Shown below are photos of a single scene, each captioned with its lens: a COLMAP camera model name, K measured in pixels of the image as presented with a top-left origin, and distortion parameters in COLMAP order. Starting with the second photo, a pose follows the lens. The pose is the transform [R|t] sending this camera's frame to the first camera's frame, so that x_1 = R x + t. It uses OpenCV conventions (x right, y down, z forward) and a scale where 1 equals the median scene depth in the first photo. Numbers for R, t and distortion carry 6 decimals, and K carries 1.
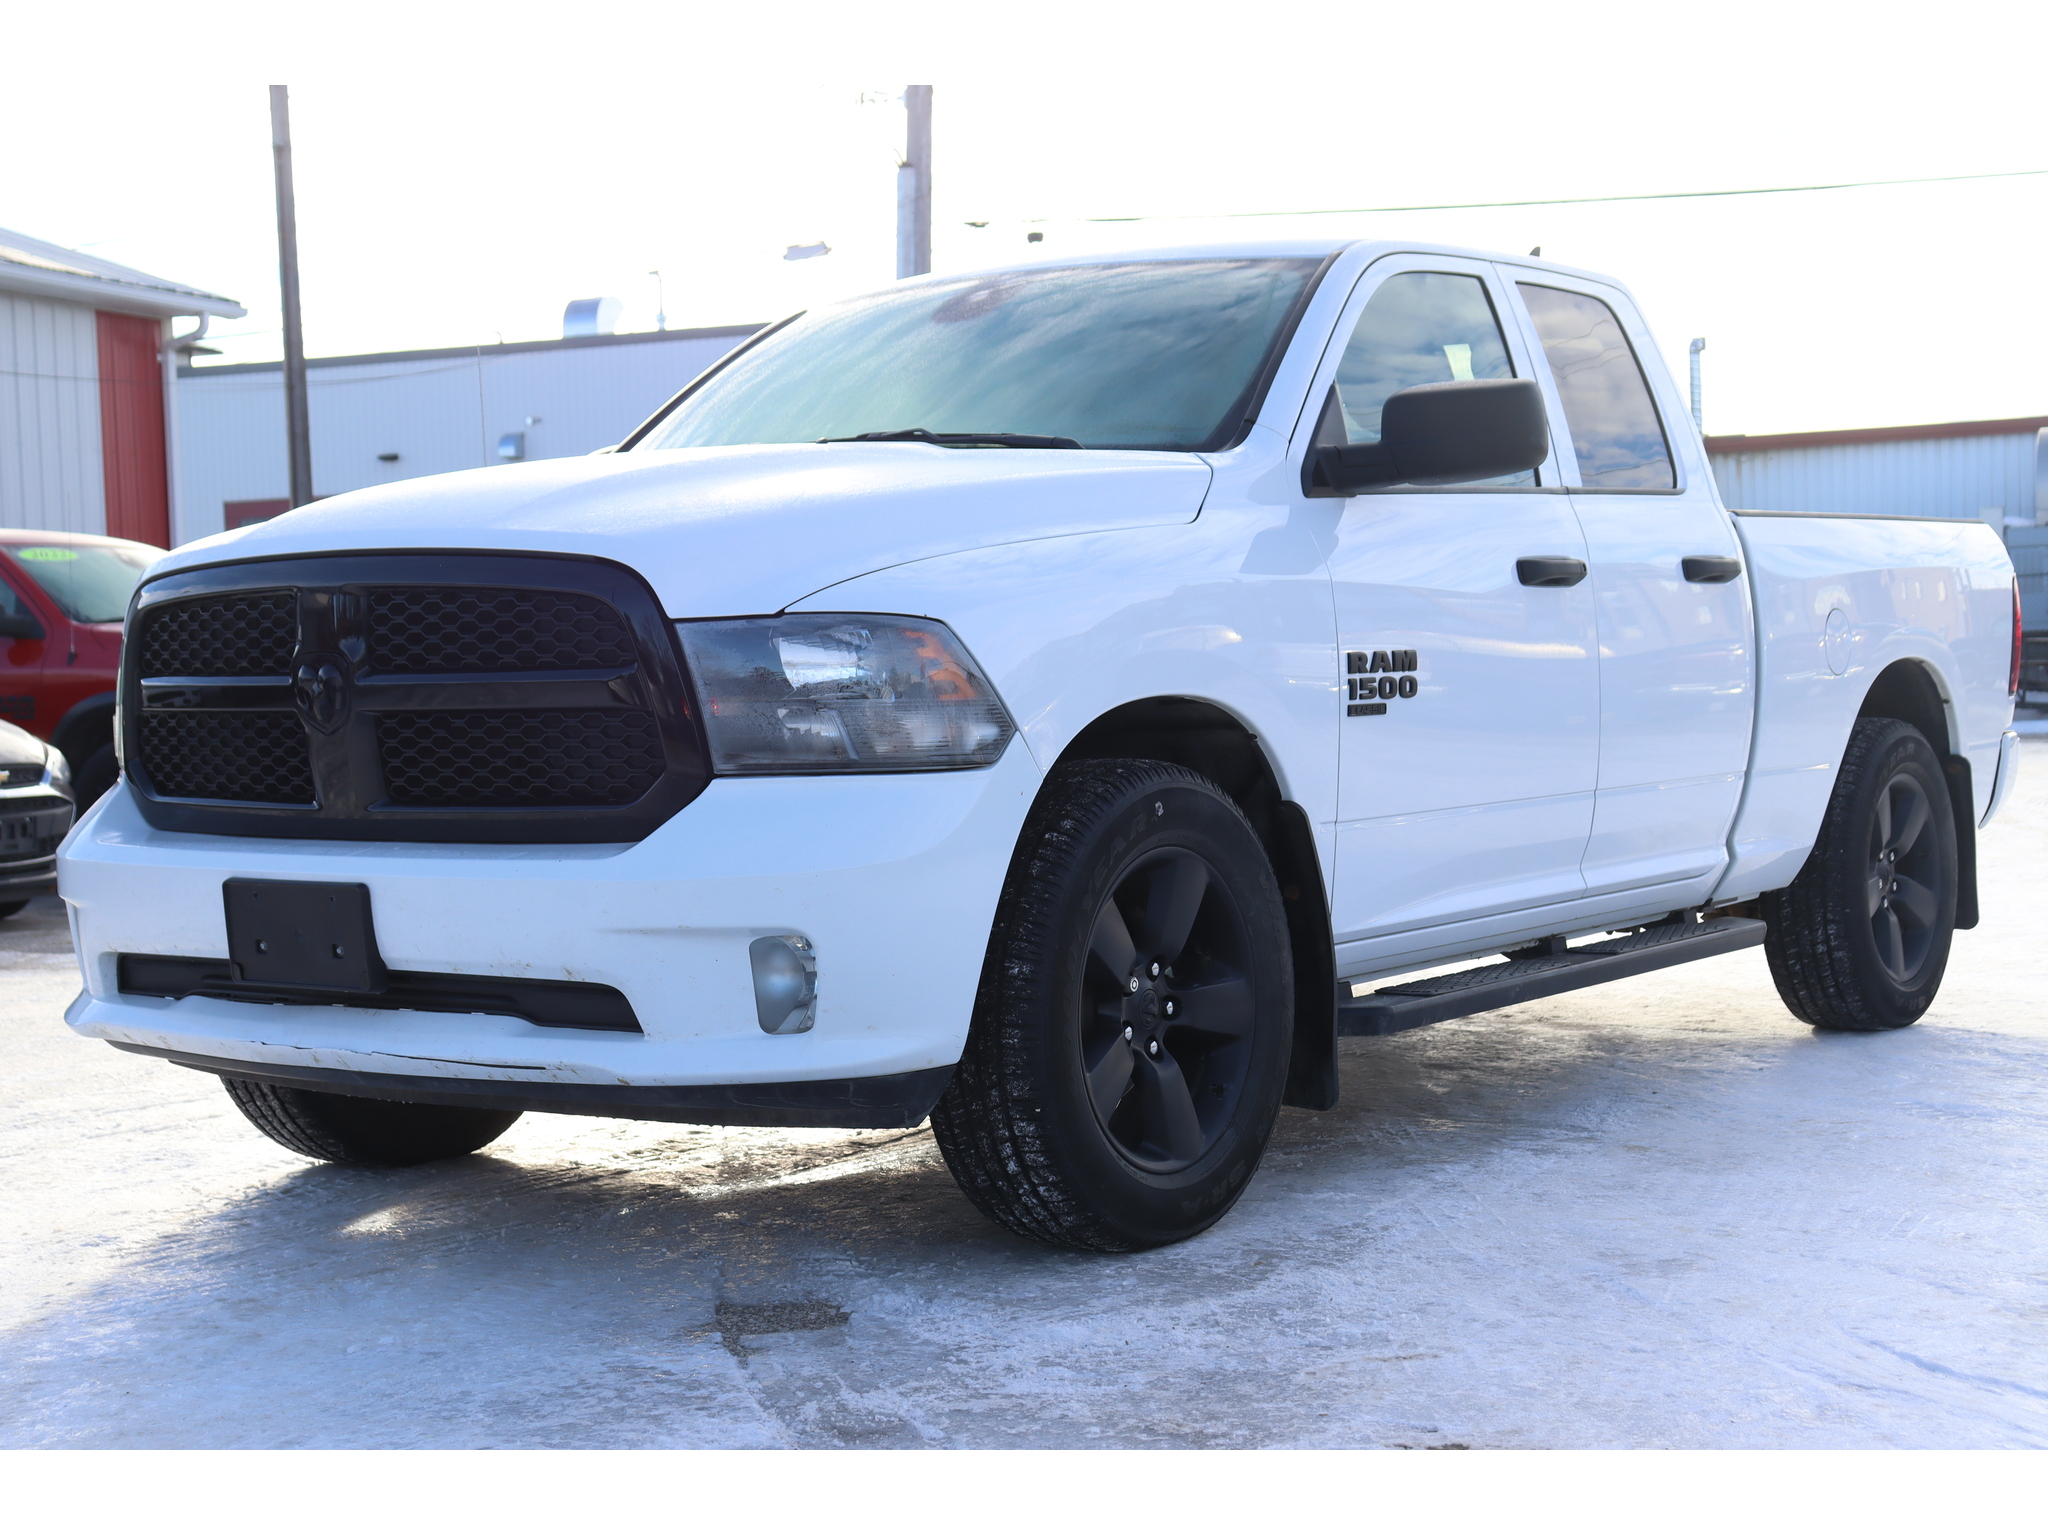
lens RADIAL K [[3067.0, 0, 1024.0], [0, 3067.0, 768.0], [0, 0, 1]] dist [0.105634, 0.047286]
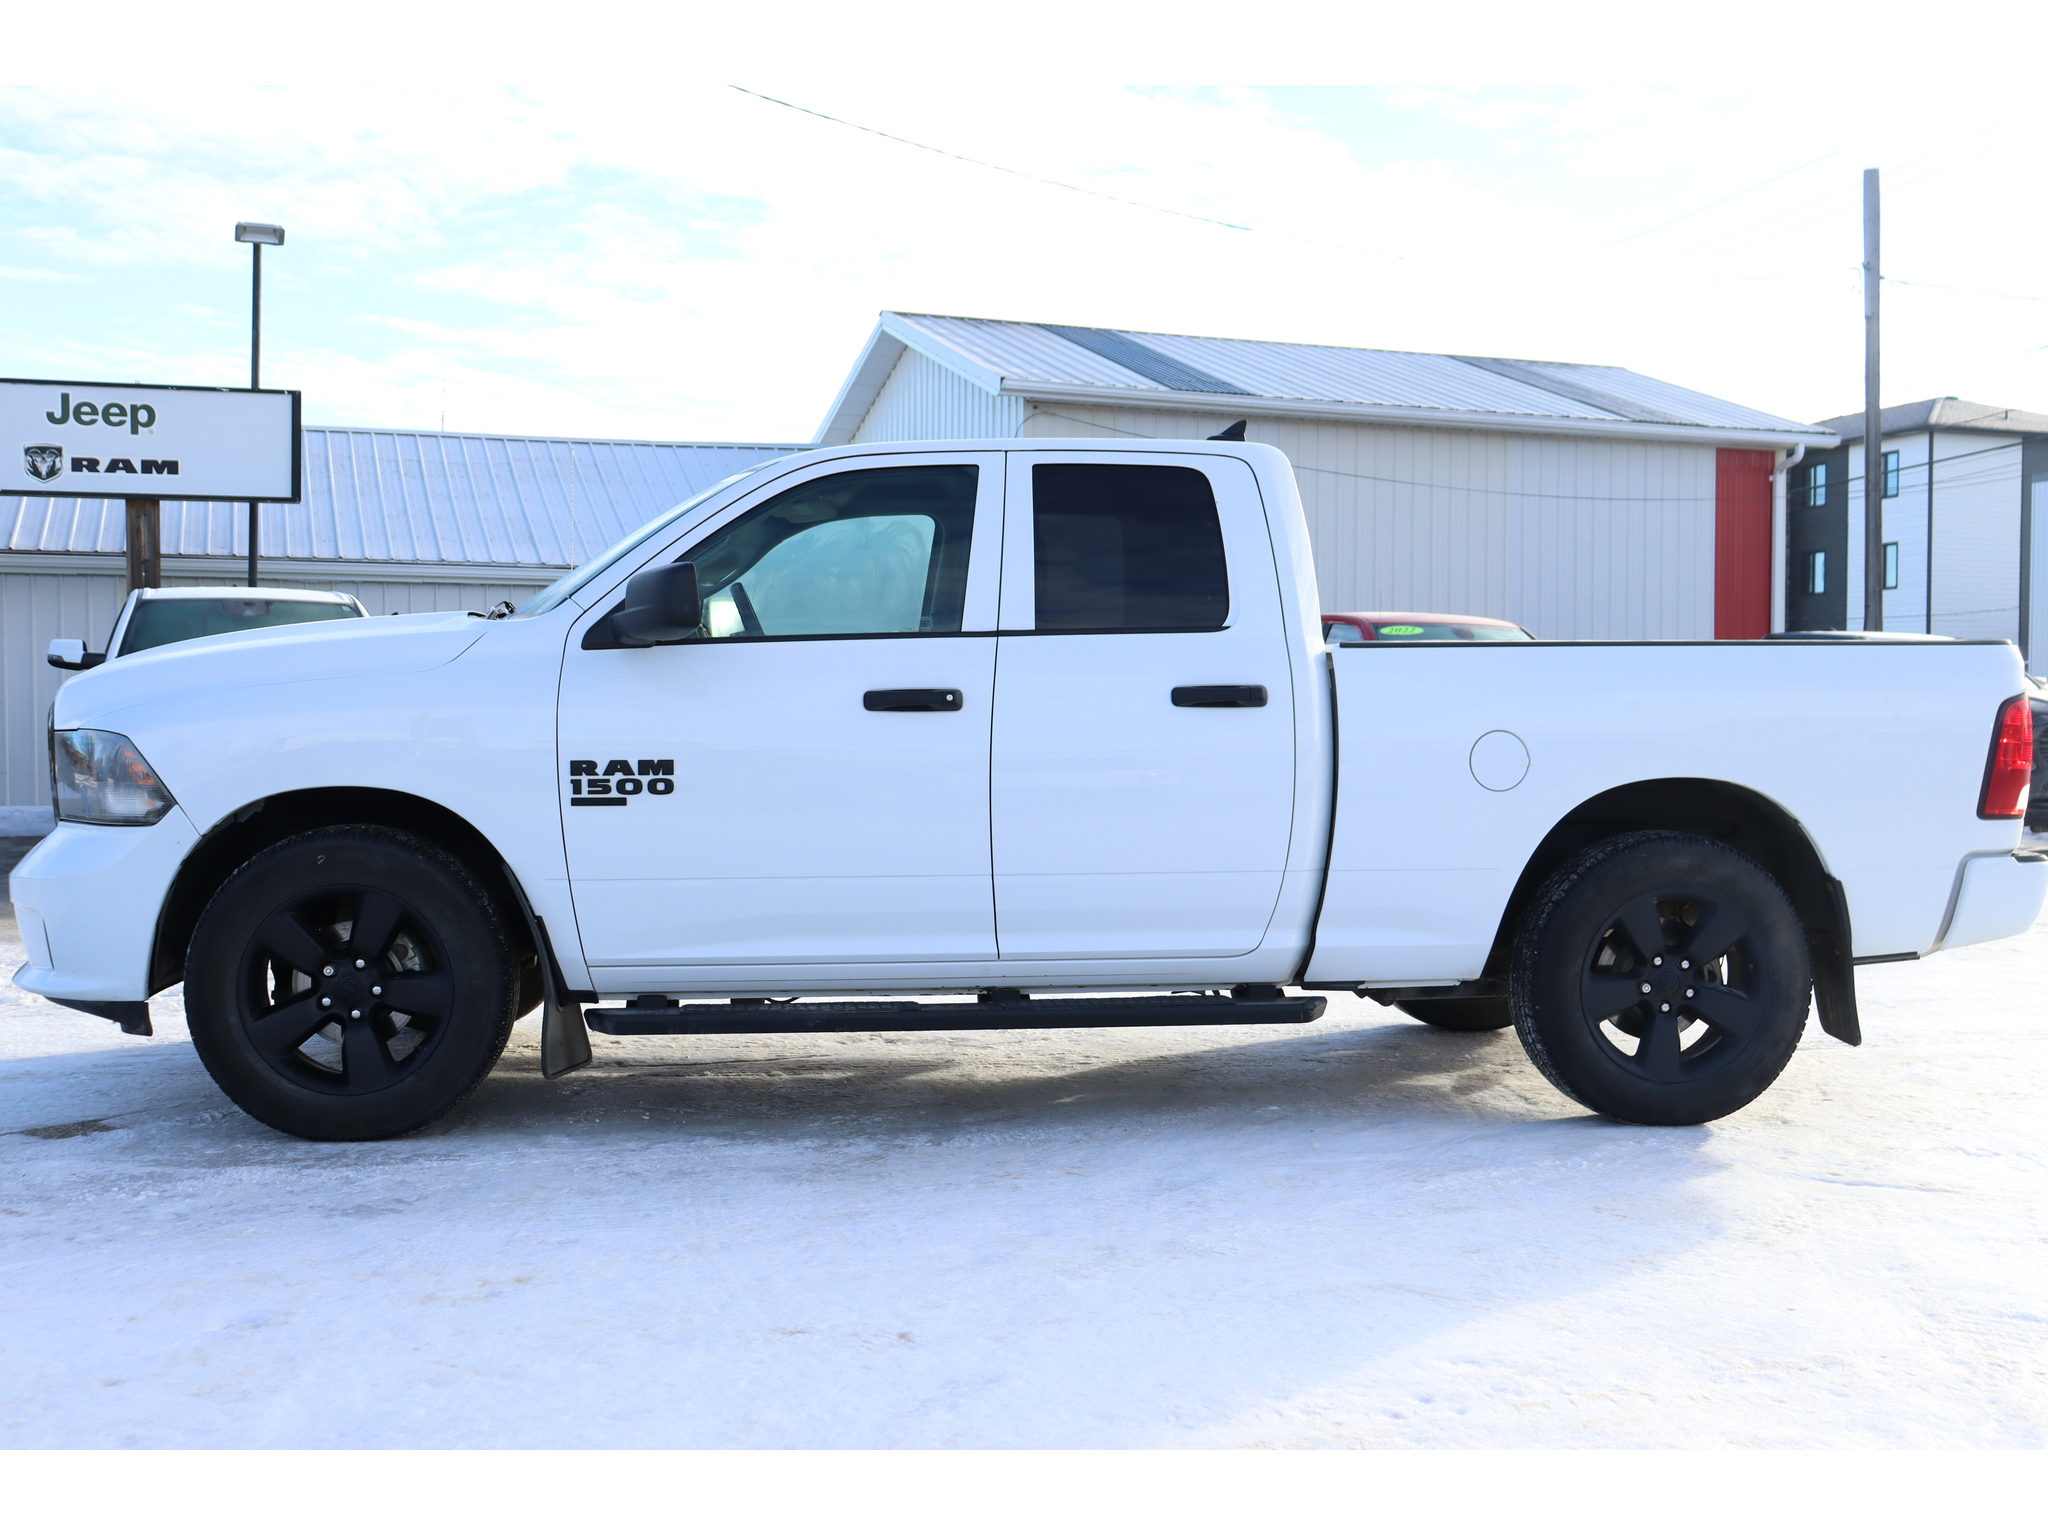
lens RADIAL K [[2168.8, 0, 1024.0], [0, 2168.8, 768.0], [0, 0, 1]] dist [0.010196, -0.002738]
pose [[0.683032, 0.048336, -0.728787, 0.943127], [-0.043801, 0.998723, 0.025189, -0.066451], [0.729074, 0.014716, 0.684276, 0.467659]]
